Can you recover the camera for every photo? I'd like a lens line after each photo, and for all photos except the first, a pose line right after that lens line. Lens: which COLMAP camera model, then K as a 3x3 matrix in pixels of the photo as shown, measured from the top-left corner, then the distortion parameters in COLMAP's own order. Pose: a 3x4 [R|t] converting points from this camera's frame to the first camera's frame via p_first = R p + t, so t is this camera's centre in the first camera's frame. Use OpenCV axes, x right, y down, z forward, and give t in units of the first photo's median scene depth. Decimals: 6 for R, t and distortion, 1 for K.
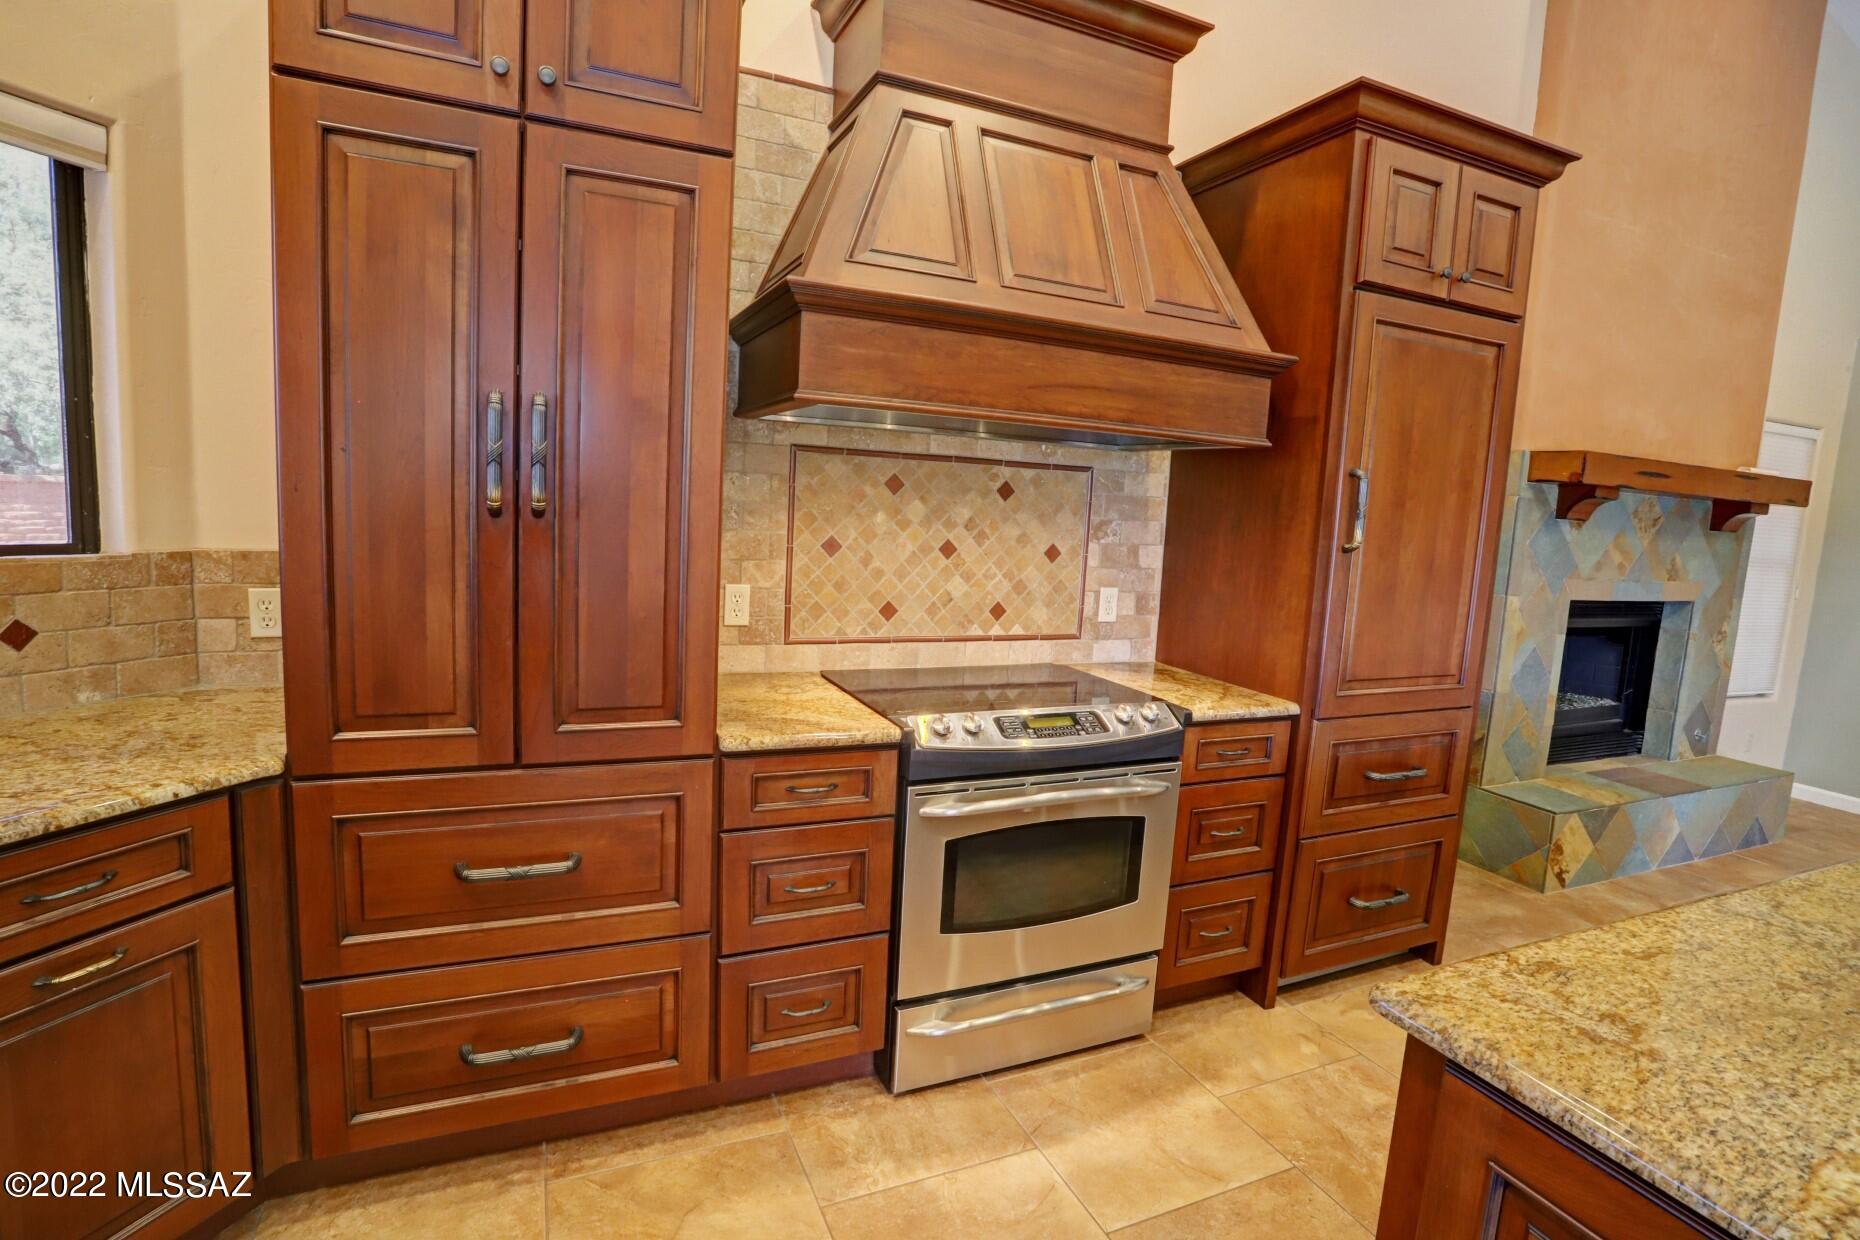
lens RADIAL K [[905.8, 0, 923.1], [0, 905.8, 614.0], [0, 0, 1]] dist [-0.093651, 0.047168]
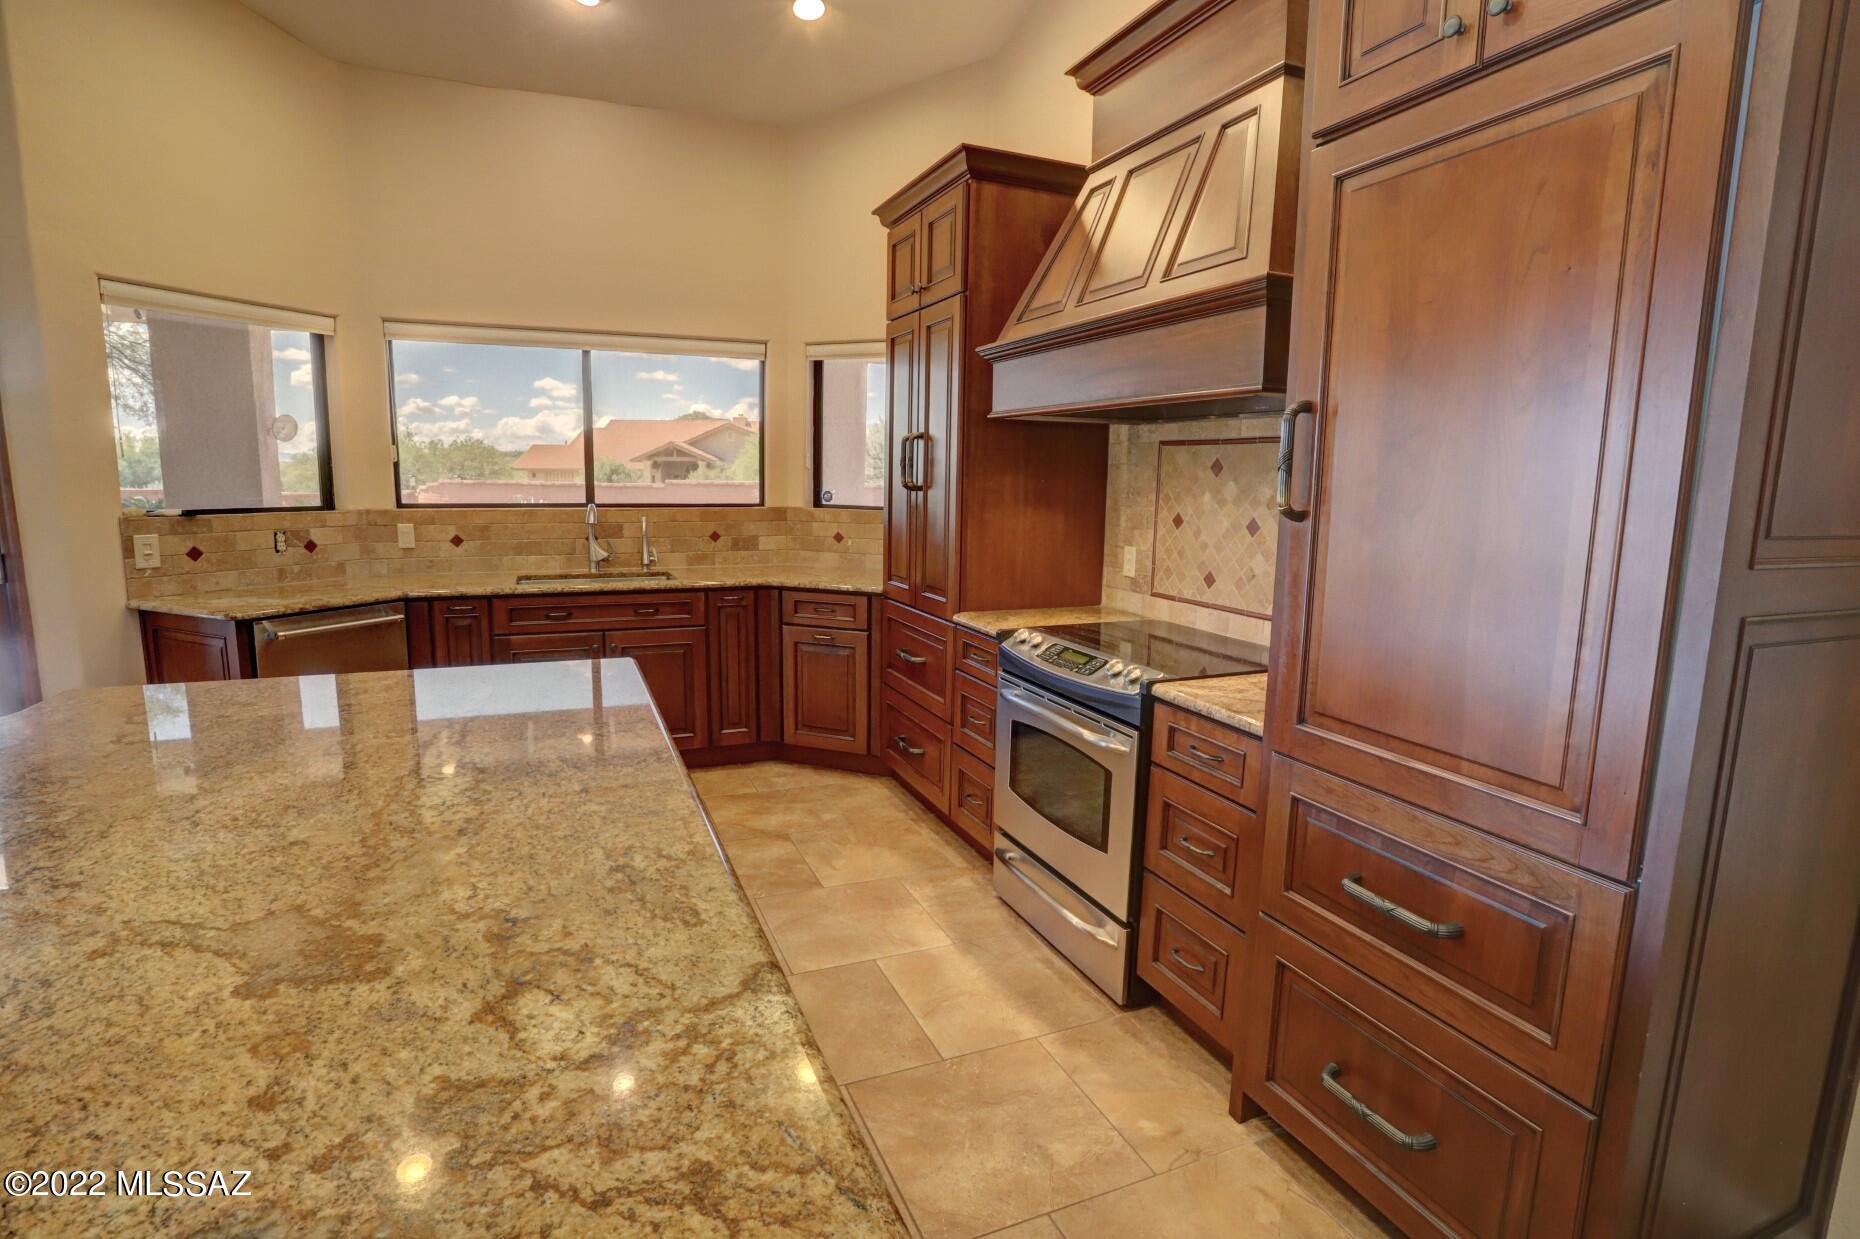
lens RADIAL K [[905.8, 0, 923.1], [0, 905.8, 613.5], [0, 0, 1]] dist [-0.093651, 0.047168]
pose [[-0.014646, 0.099320, -0.994948, 1.125610], [-0.143017, 0.984615, 0.100394, -0.024157], [0.989612, 0.143765, -0.000216, 0.674634]]
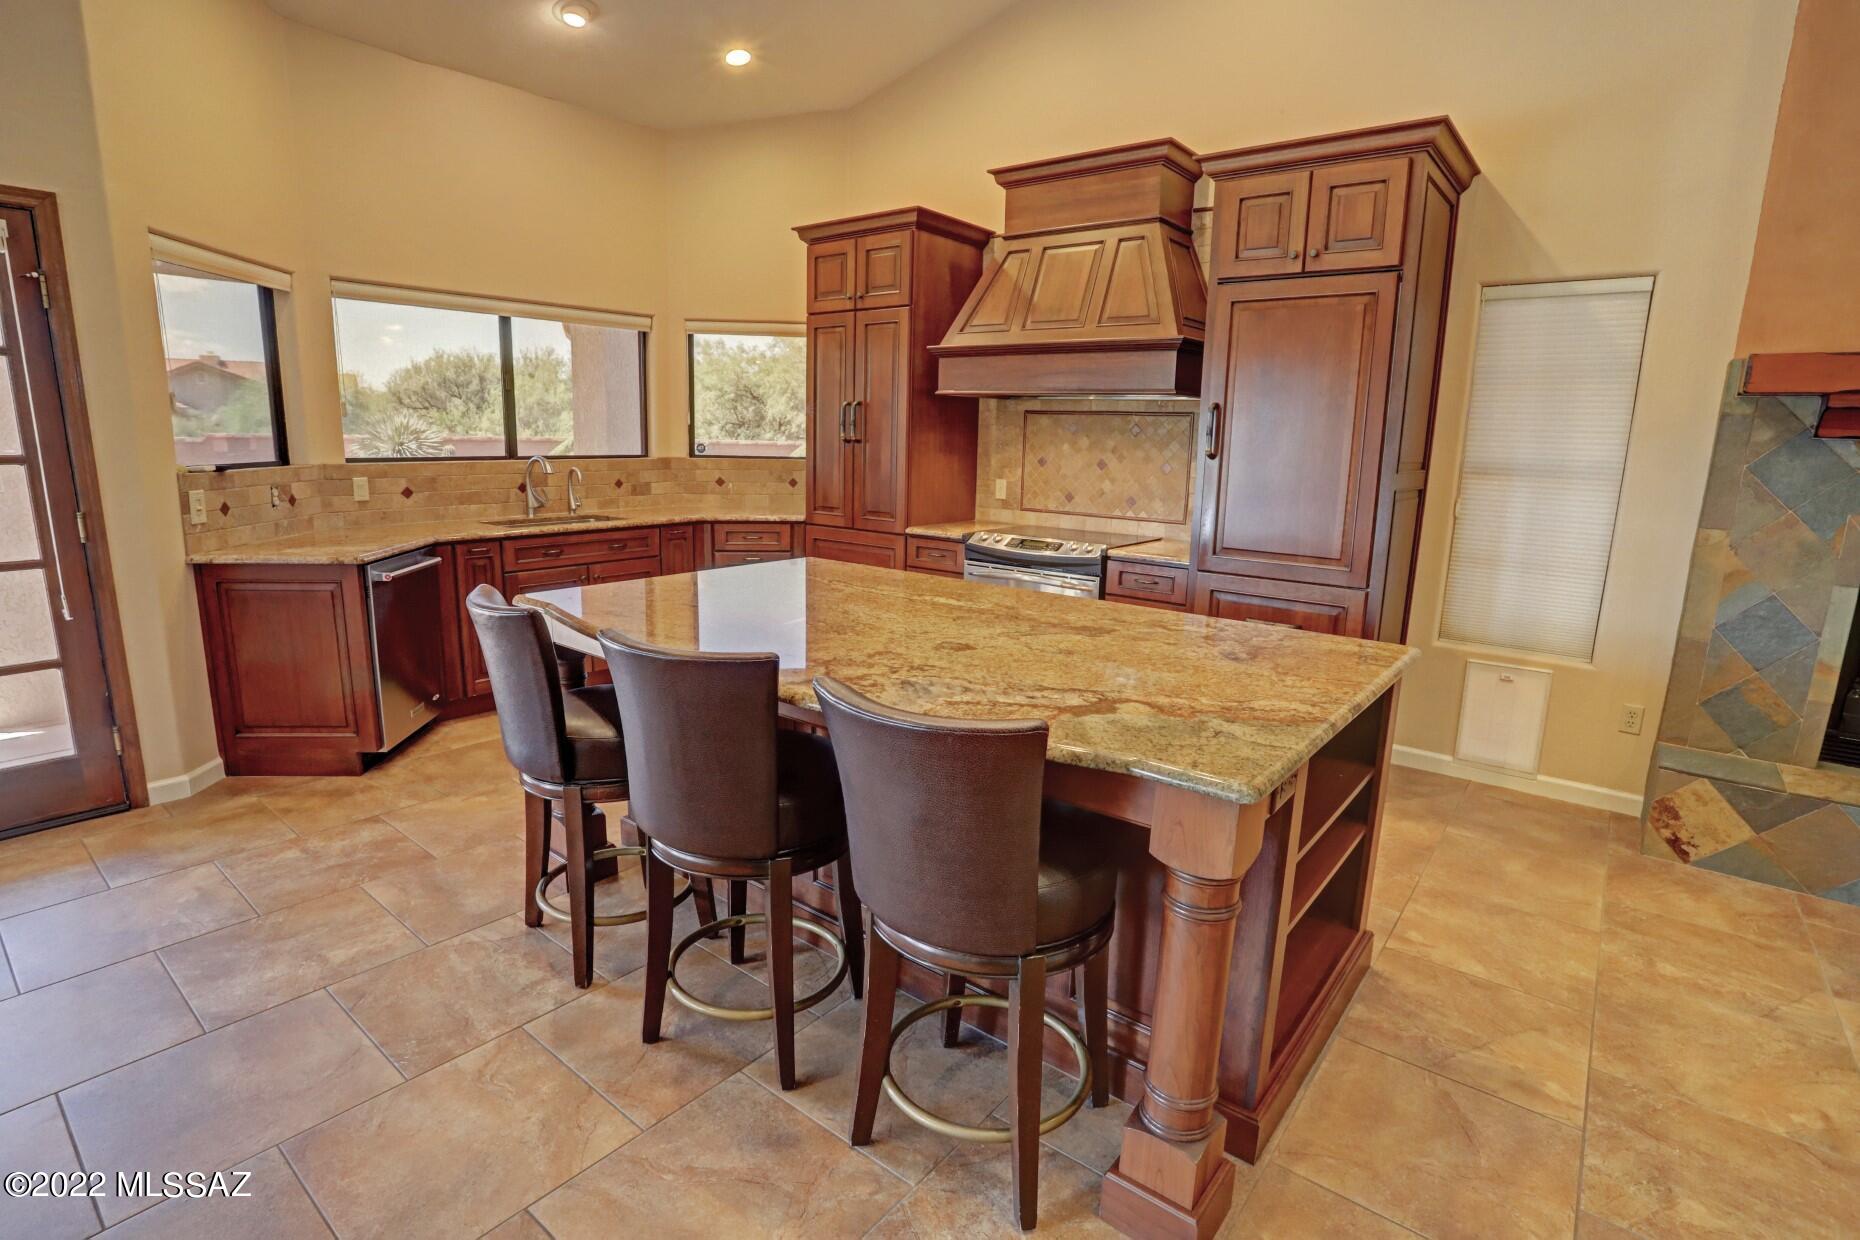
lens RADIAL K [[905.8, 0, 923.1], [0, 905.8, 614.0], [0, 0, 1]] dist [-0.093651, 0.047168]
pose [[0.467365, 0.132745, -0.874041, 1.520663], [-0.109313, 0.989753, 0.091867, 0.099536], [0.877280, 0.052609, 0.477087, -0.137222]]
